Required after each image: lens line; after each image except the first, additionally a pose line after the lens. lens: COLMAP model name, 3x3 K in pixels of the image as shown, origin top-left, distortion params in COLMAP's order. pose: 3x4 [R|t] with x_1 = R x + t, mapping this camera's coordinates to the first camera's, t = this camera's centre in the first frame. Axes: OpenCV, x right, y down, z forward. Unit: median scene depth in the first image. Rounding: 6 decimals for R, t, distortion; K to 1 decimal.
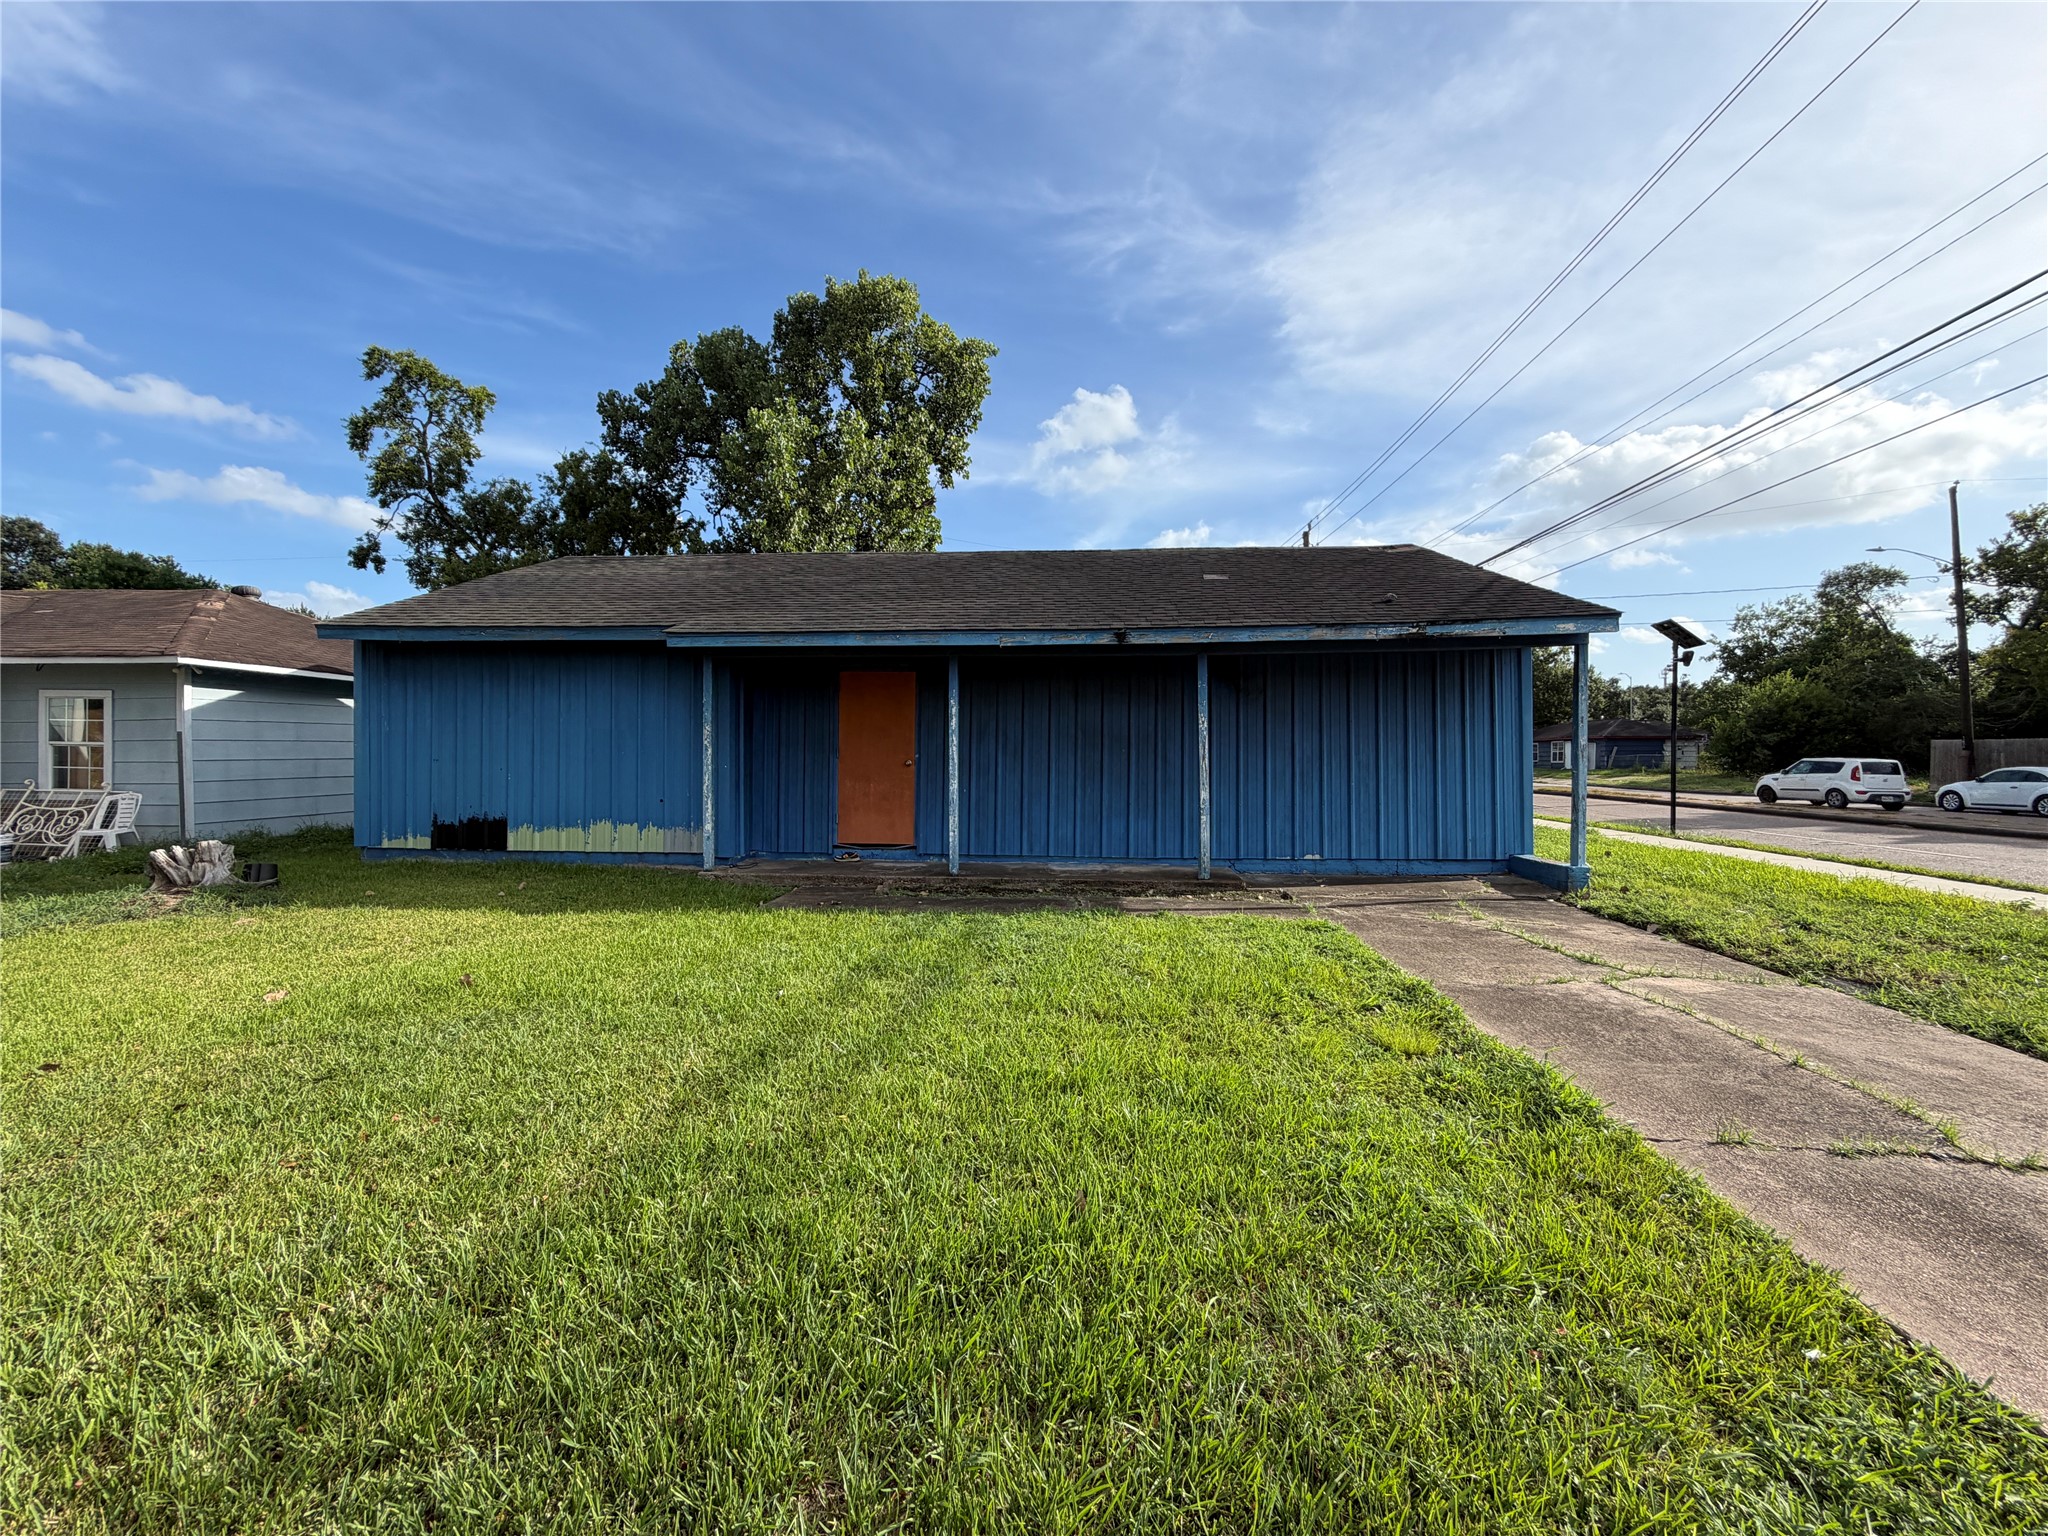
lens RADIAL K [[813.0, 0, 1012.2], [0, 813.0, 764.1], [0, 0, 1]] dist [-0.001414, -0.000224]
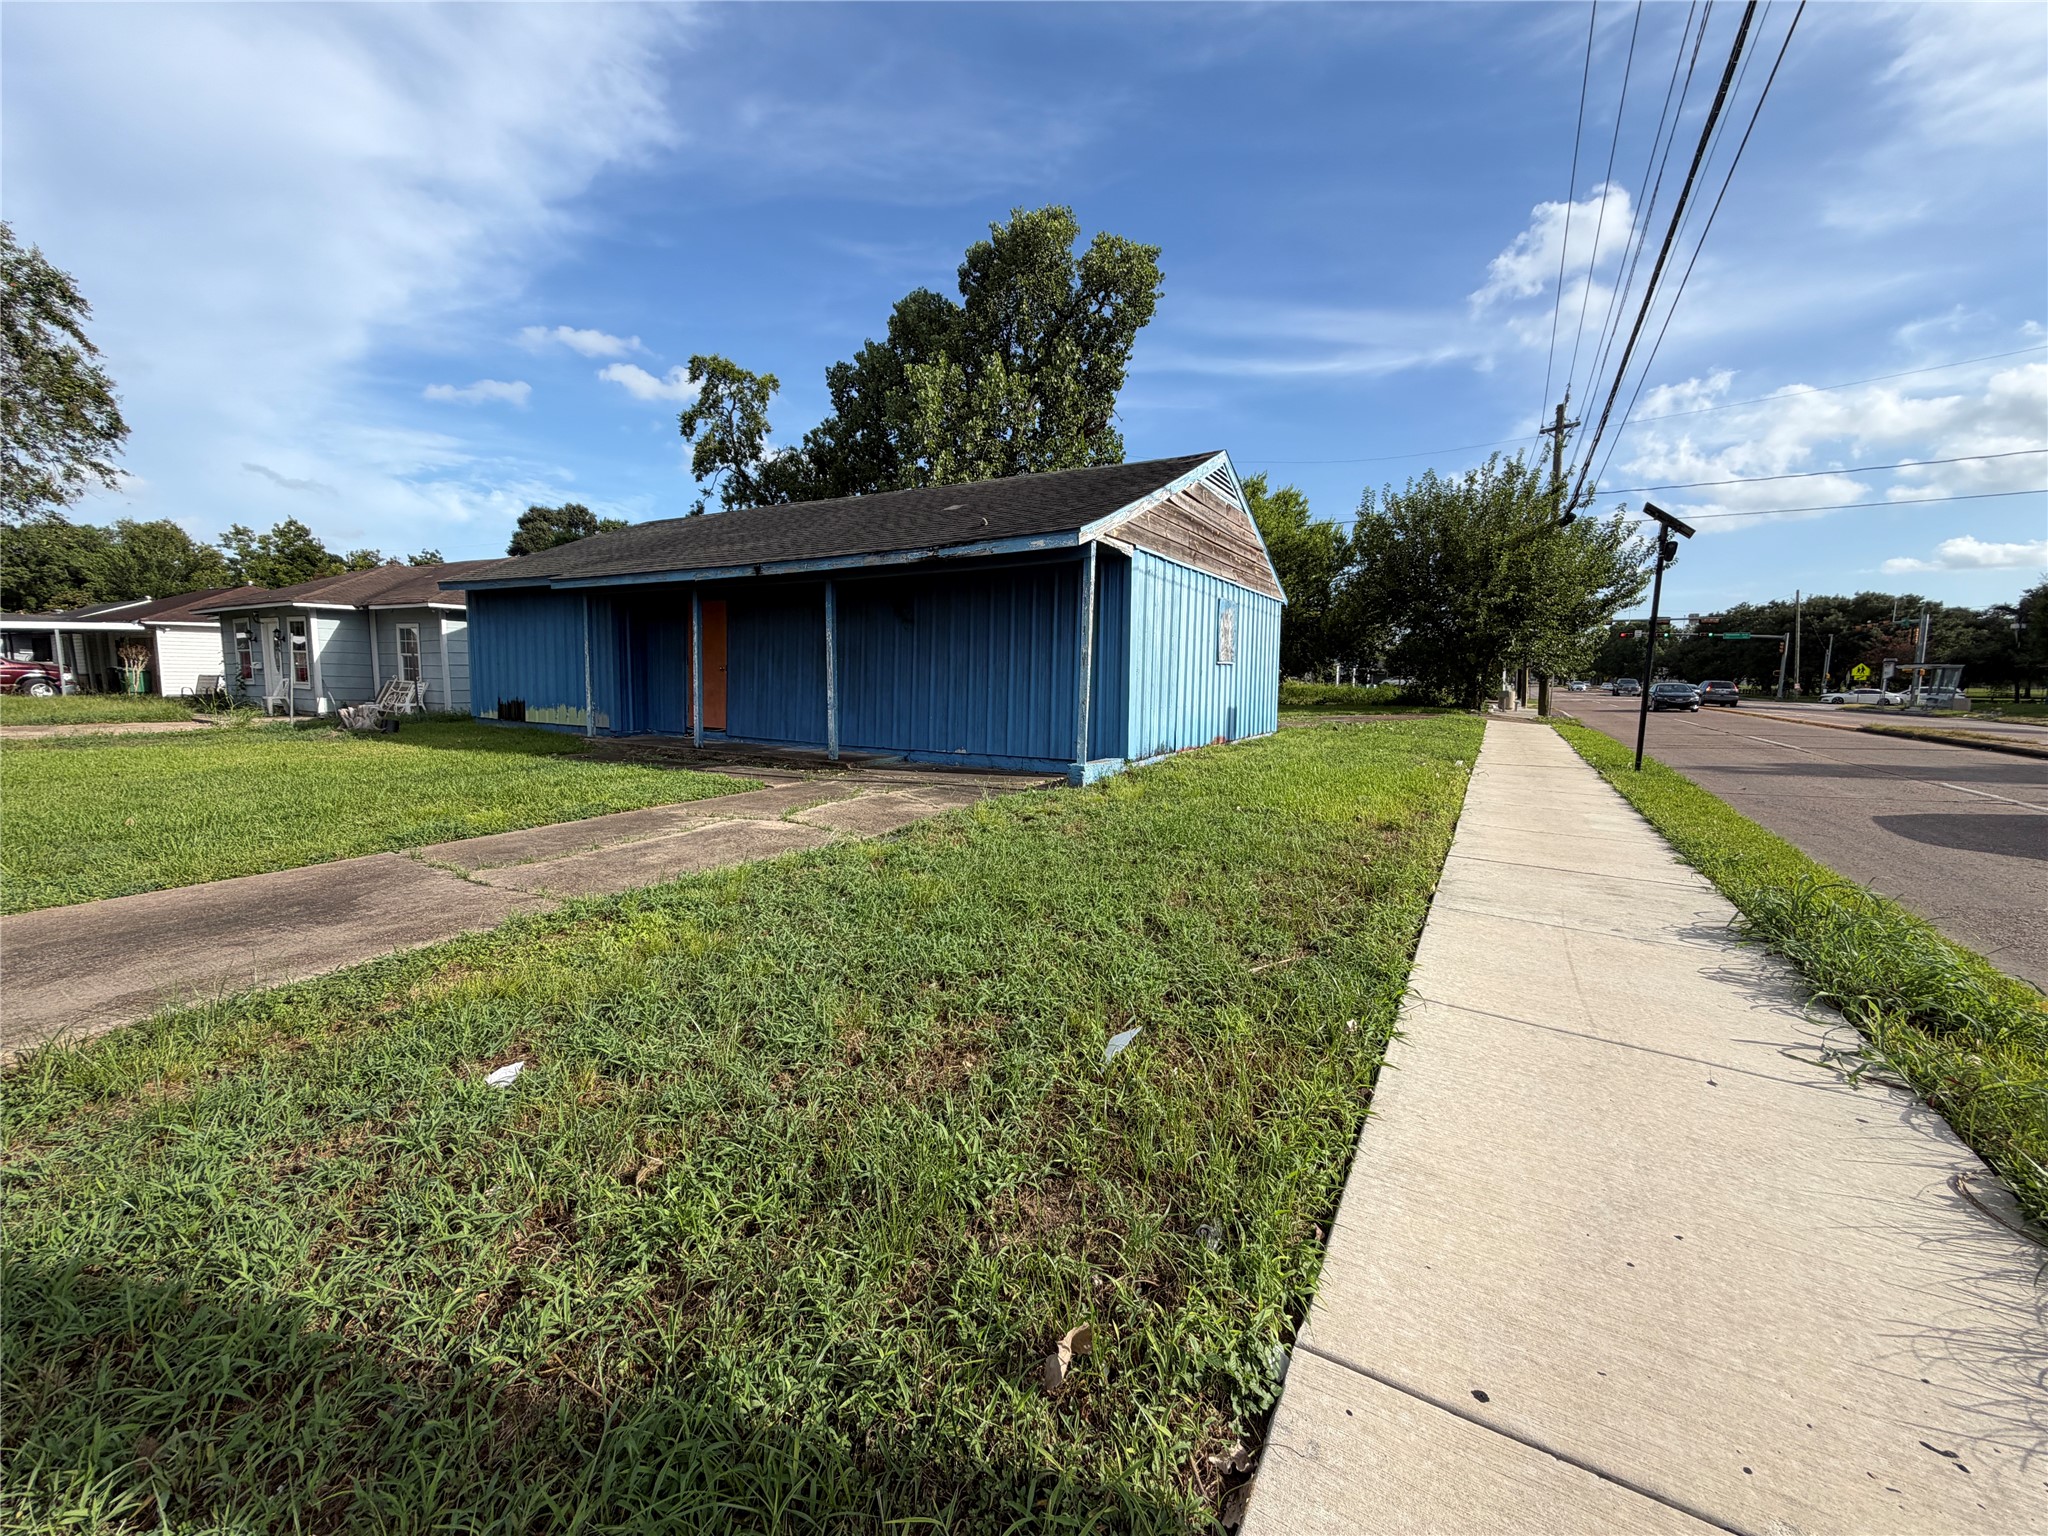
lens RADIAL K [[813.0, 0, 1016.4], [0, 813.0, 772.7], [0, 0, 1]] dist [-0.001414, -0.000224]
pose [[0.898576, 0.063123, -0.434255, 0.292126], [-0.017365, 0.993940, 0.108545, 0.005057], [0.438475, -0.089995, 0.894226, -0.005721]]
